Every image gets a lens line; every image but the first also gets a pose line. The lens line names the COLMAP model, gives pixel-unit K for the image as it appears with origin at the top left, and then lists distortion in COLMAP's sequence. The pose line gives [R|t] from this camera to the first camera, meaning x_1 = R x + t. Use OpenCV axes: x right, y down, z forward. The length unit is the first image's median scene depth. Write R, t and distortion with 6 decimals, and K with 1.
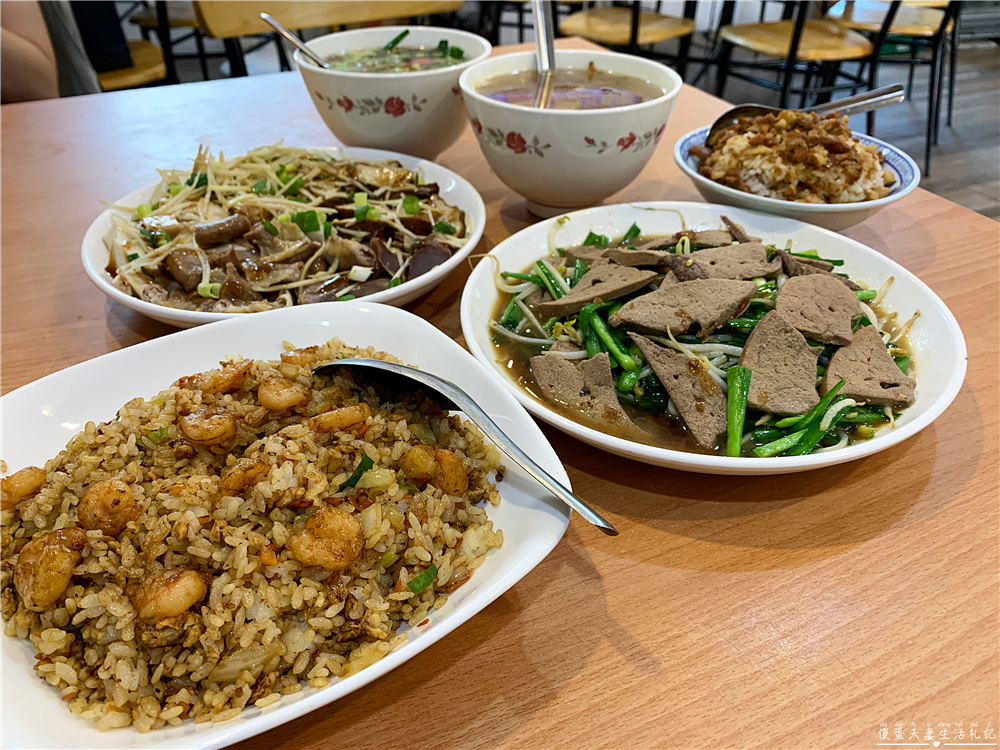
lens RADIAL K [[773.1, 0, 495.9], [0, 773.1, 378.8], [0, 0, 1]] dist [0.003678, -0.001569]
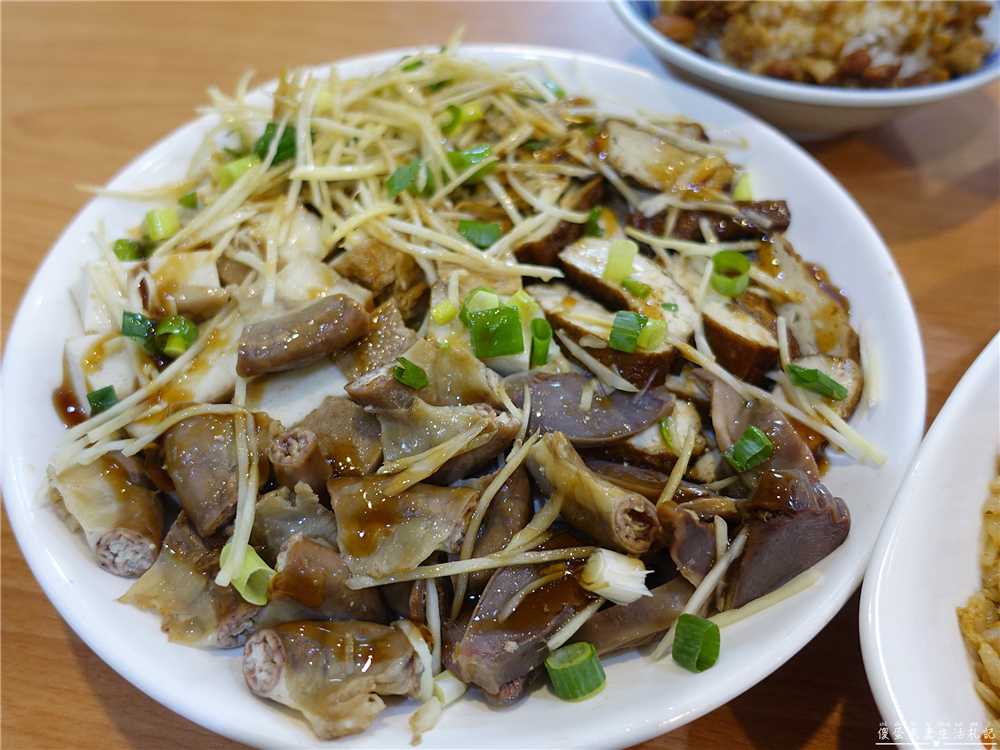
lens RADIAL K [[773.1, 0, 495.9], [0, 773.1, 378.8], [0, 0, 1]] dist [0.003678, -0.001569]
pose [[0.973268, 0.177004, -0.146352, -0.186222], [-0.125573, 0.943649, 0.306199, -0.325410], [0.192304, -0.279636, 0.940650, 0.622876]]
